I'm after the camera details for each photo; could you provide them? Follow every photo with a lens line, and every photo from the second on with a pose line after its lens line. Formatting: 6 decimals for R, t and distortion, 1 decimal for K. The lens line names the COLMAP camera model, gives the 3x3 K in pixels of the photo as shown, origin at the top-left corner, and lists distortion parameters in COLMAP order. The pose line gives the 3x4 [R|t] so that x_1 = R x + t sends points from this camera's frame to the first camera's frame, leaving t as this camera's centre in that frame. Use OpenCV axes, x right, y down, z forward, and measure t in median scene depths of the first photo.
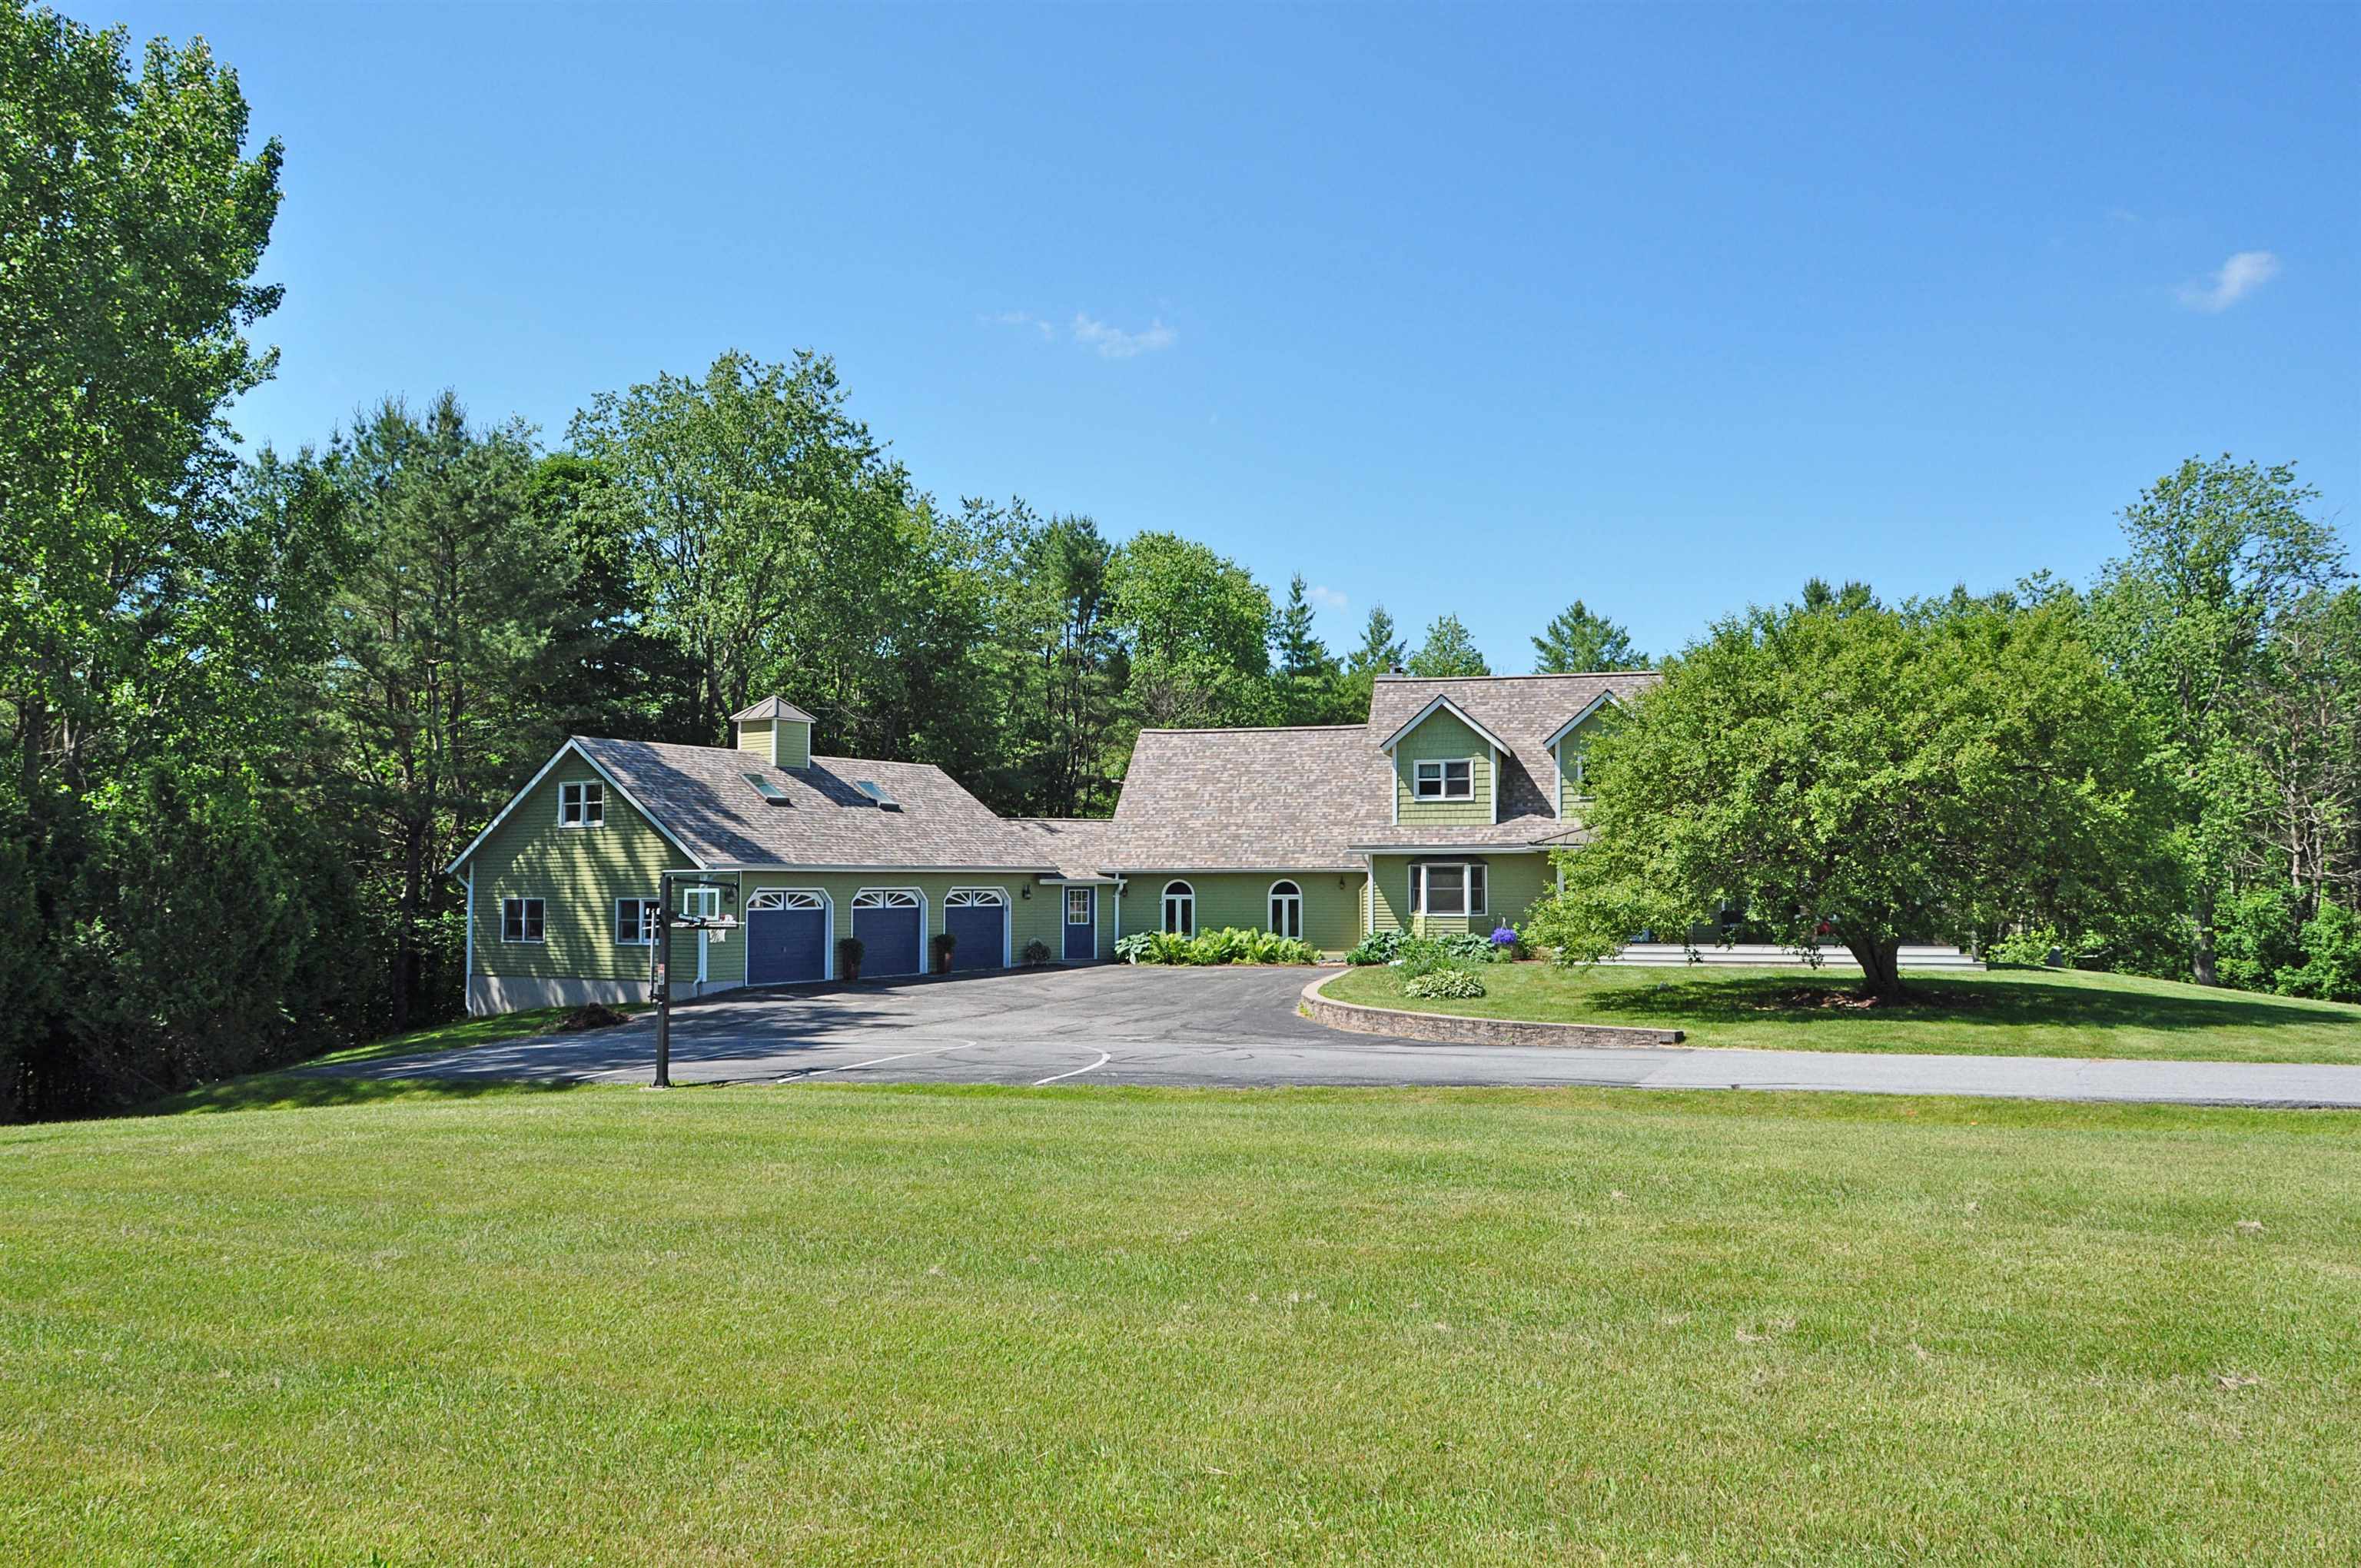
lens RADIAL K [[1867.9, 0, 1161.6], [0, 1867.9, 790.1], [0, 0, 1]] dist [-0.007143, 0.013652]
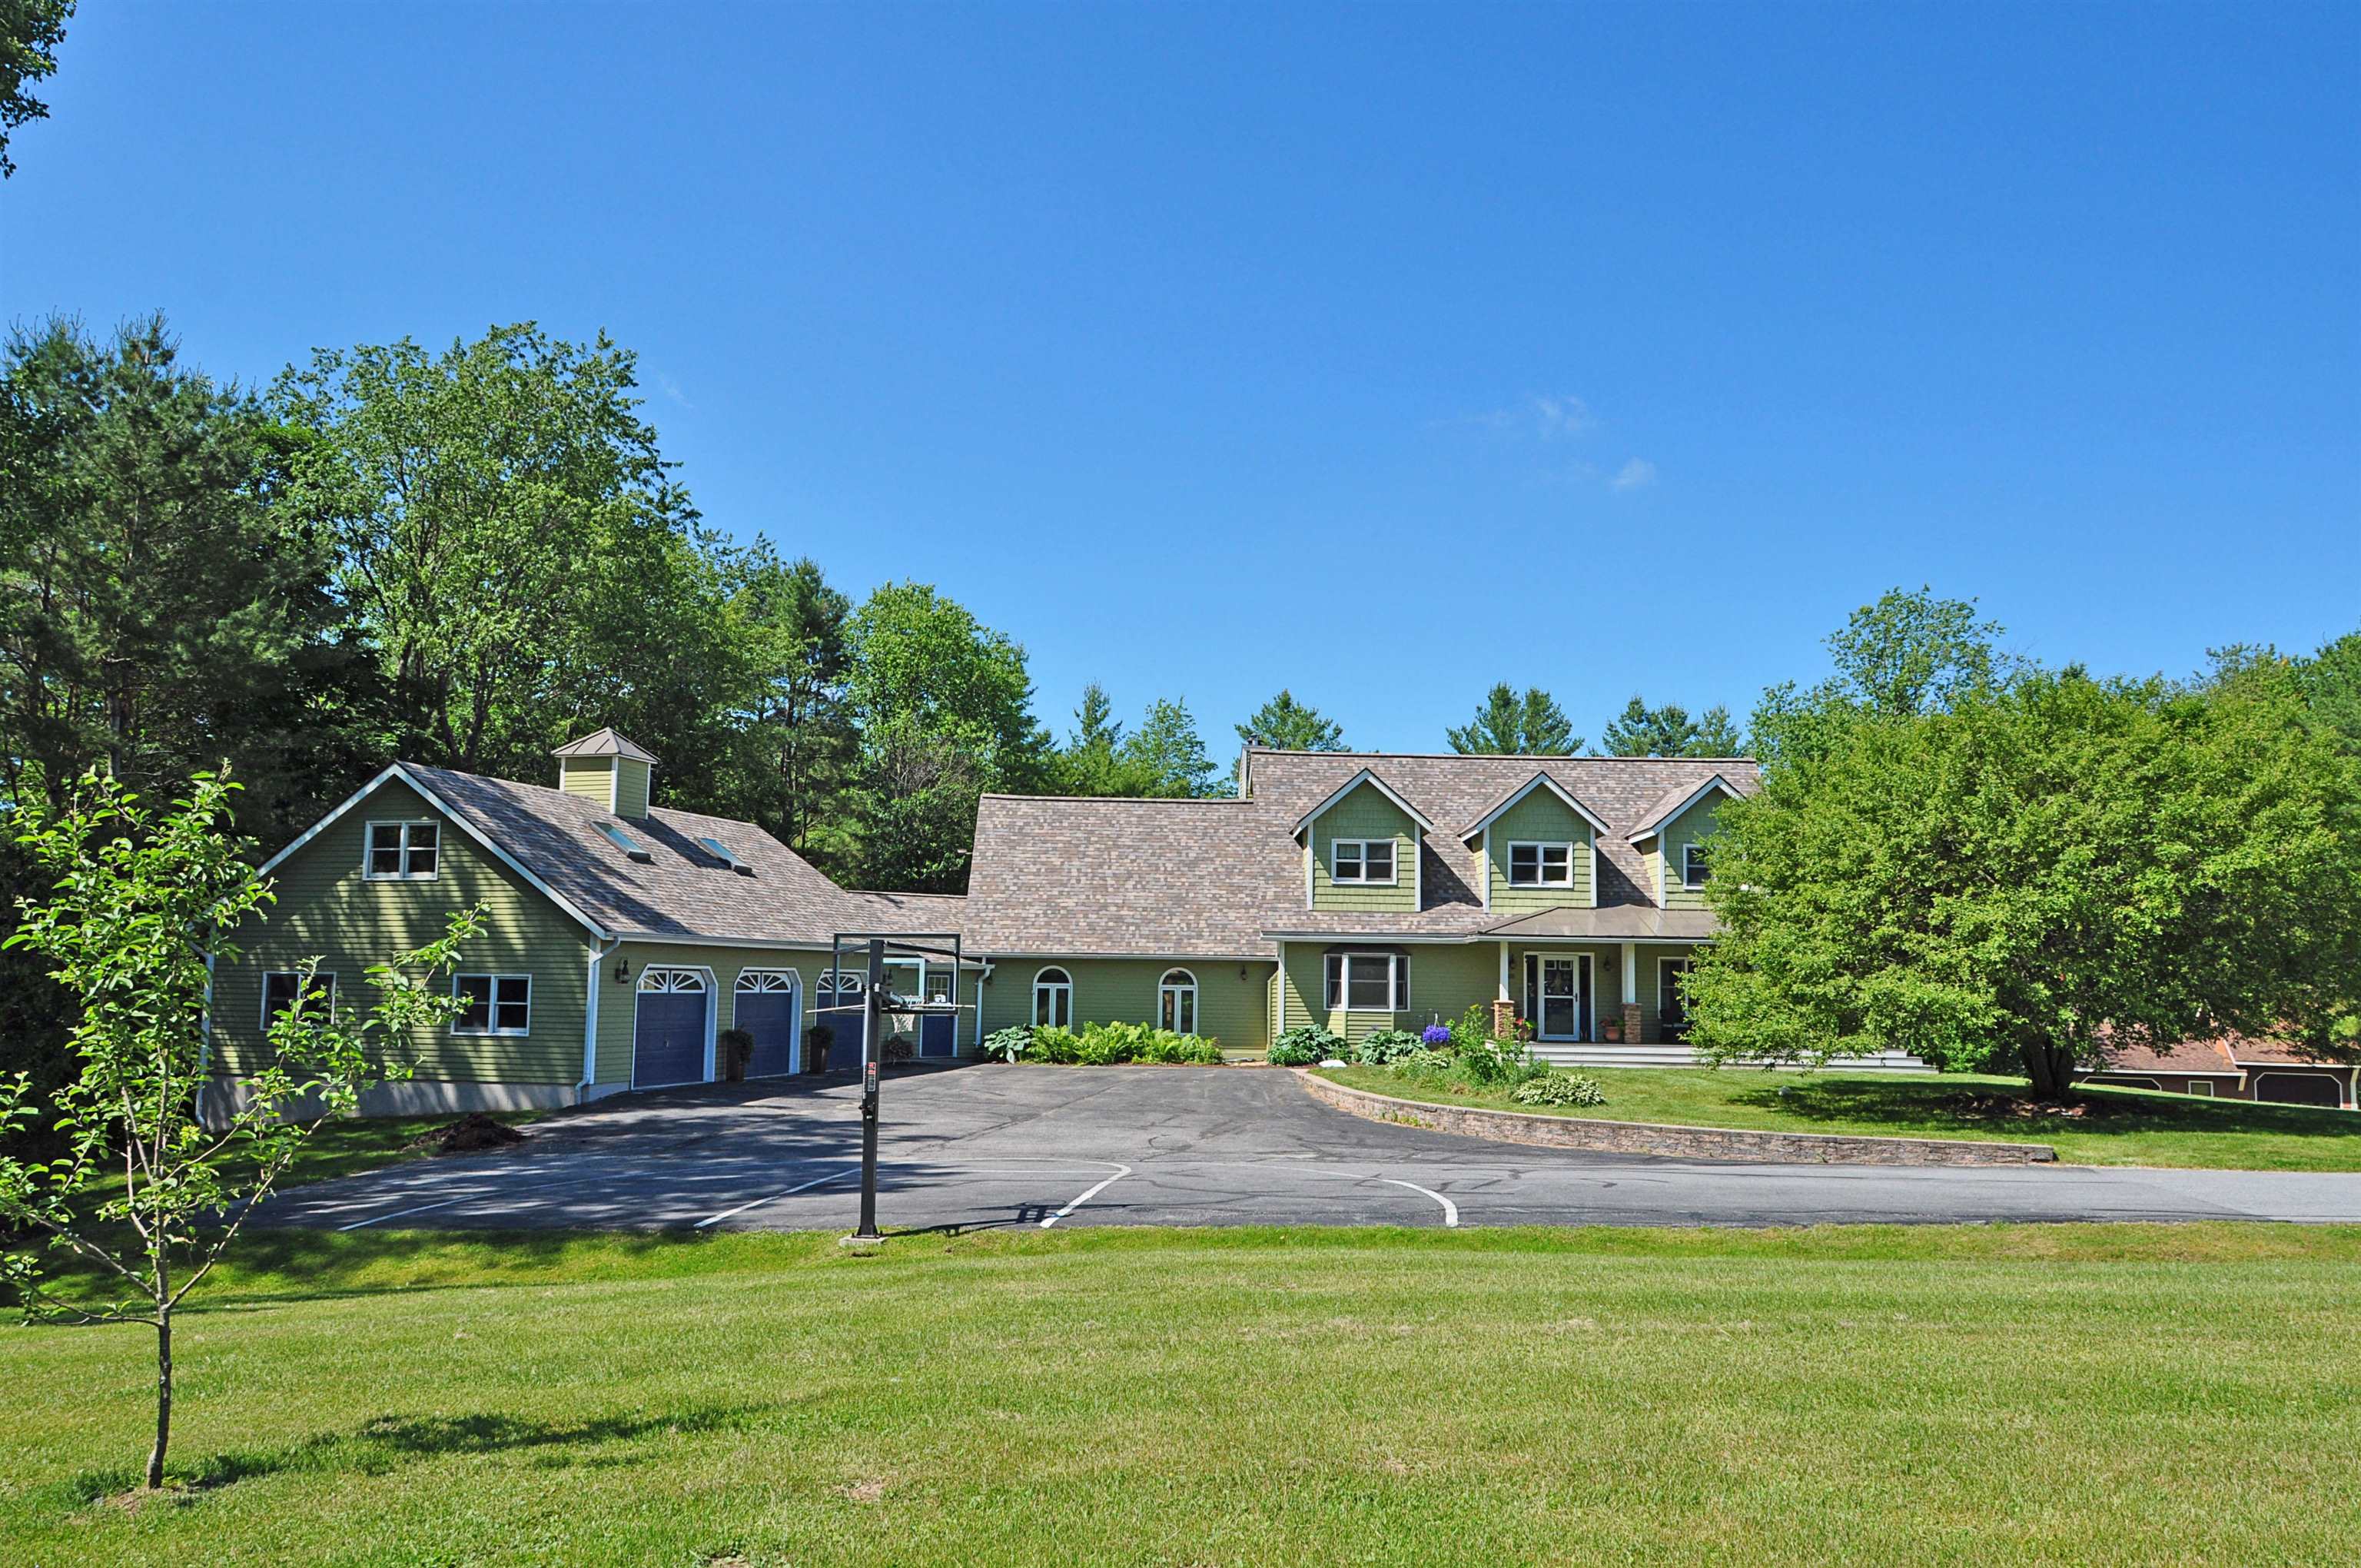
lens RADIAL K [[1867.9, 0, 1189.8], [0, 1867.9, 784.1], [0, 0, 1]] dist [-0.007143, 0.013652]
pose [[0.957447, 0.047679, 0.284643, -0.191442], [-0.031961, 0.997710, -0.059615, 0.013812], [-0.286833, 0.047981, 0.956778, 0.148782]]
